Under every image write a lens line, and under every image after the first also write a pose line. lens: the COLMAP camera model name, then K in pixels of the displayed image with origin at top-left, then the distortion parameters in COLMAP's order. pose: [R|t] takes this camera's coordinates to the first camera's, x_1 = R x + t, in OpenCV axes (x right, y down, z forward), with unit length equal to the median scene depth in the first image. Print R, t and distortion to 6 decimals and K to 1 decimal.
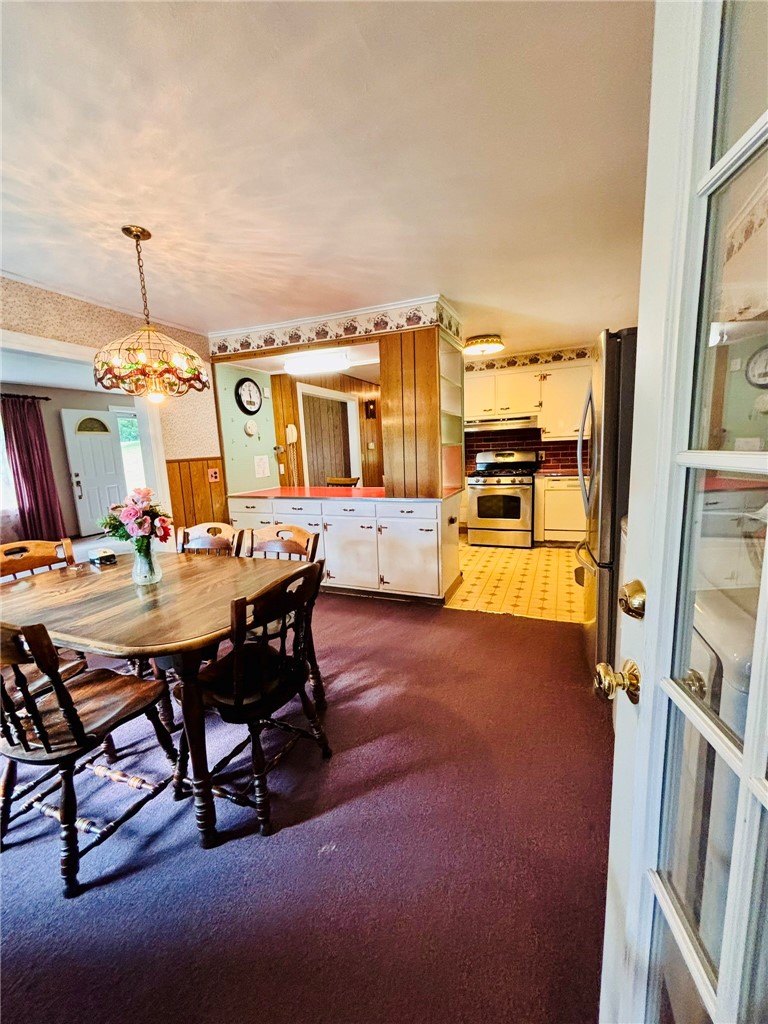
lens RADIAL K [[416.9, 0, 385.3], [0, 416.9, 511.5], [0, 0, 1]] dist [0.009688, 0.000459]
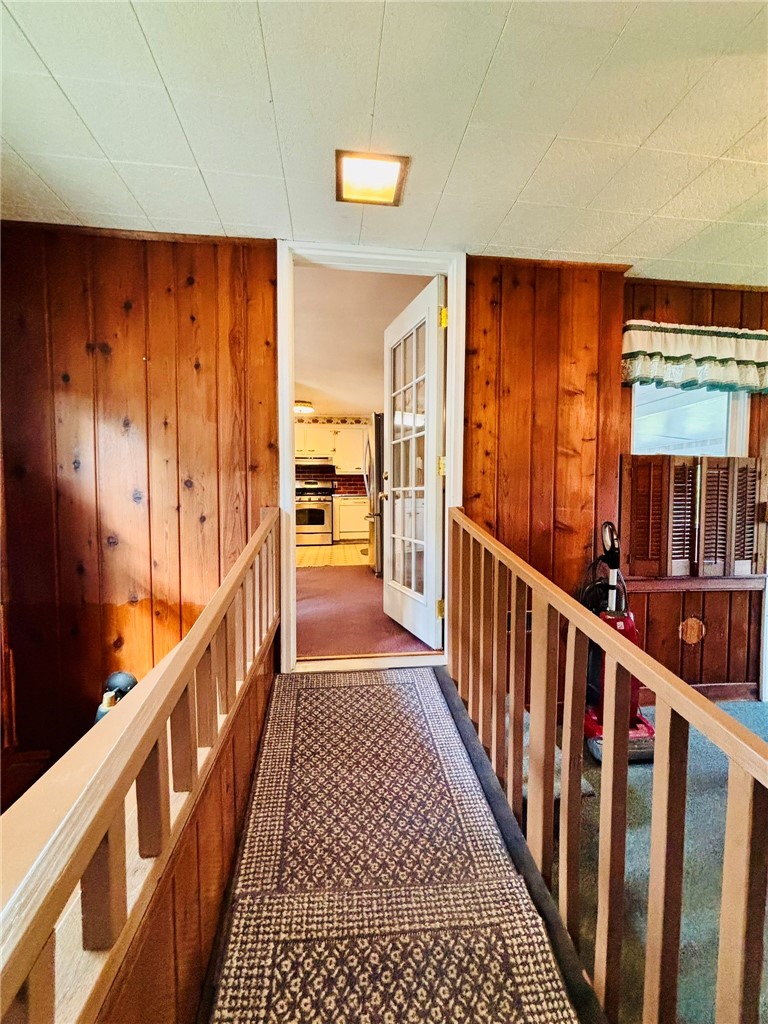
lens RADIAL K [[416.9, 0, 385.6], [0, 416.9, 518.2], [0, 0, 1]] dist [0.009688, 0.000459]
pose [[0.868338, 0.013464, 0.495791, -0.216408], [0.041164, 0.994226, -0.099095, 0.148718], [-0.494263, 0.106456, 0.862770, -0.374739]]
